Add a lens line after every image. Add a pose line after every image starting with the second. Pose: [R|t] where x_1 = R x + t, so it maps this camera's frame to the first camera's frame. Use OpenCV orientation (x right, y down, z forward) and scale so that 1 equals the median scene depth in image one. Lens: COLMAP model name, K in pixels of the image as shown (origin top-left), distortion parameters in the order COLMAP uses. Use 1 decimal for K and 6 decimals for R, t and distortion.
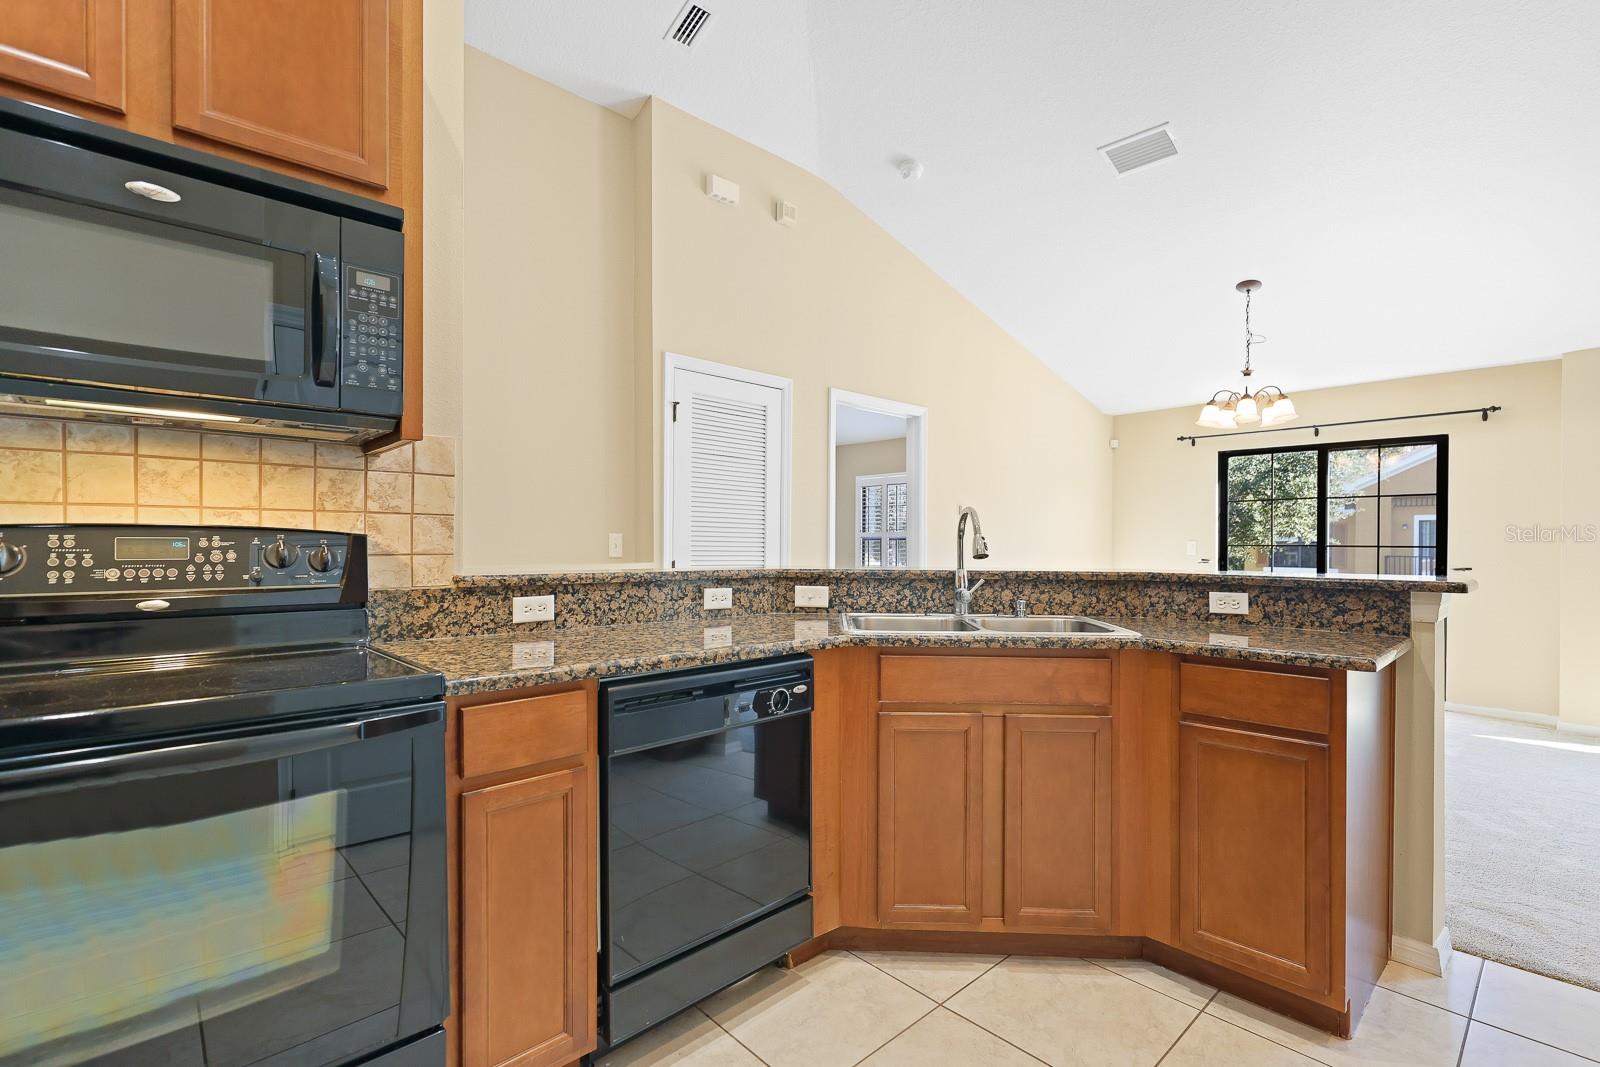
lens RADIAL K [[731.2, 0, 810.6], [0, 731.2, 543.6], [0, 0, 1]] dist [0.001454, 0.000415]
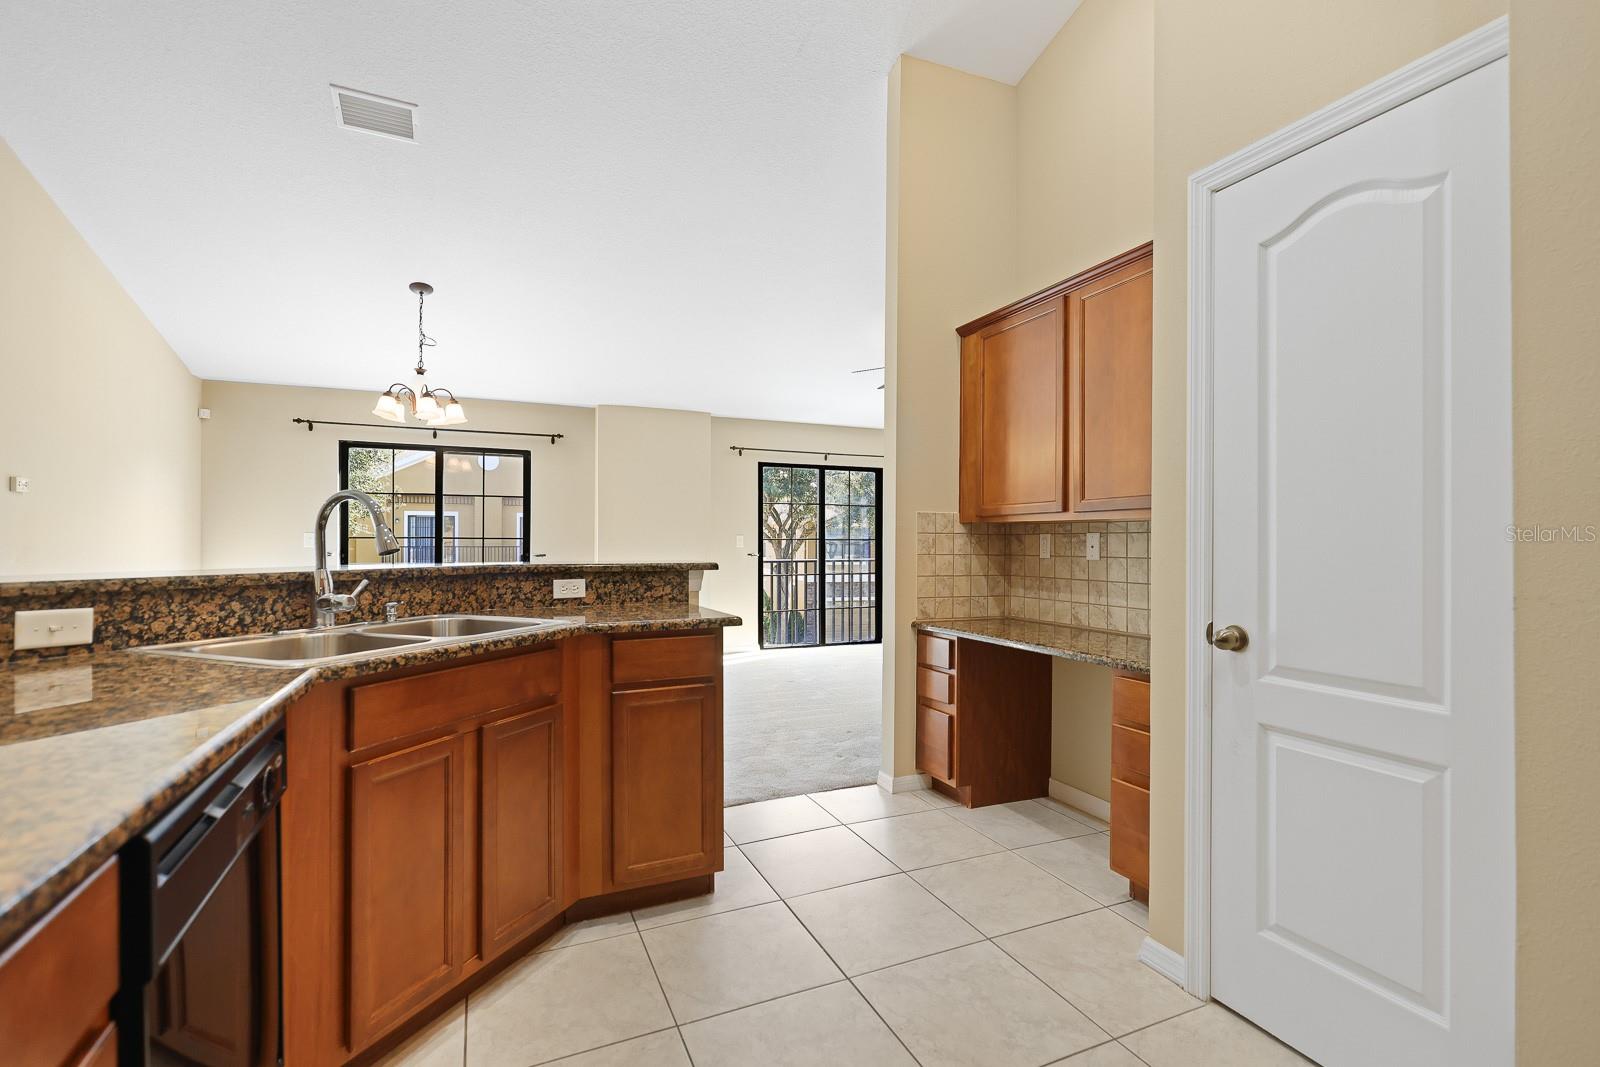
lens RADIAL K [[724.4, 0, 804.8], [0, 724.4, 536.6], [0, 0, 1]] dist [0.001055, 0.000158]
pose [[0.331744, 0.000128, 0.943369, -0.344684], [-0.002183, 0.999997, 0.000631, -0.001375], [-0.943367, -0.002269, 0.331744, 0.255923]]
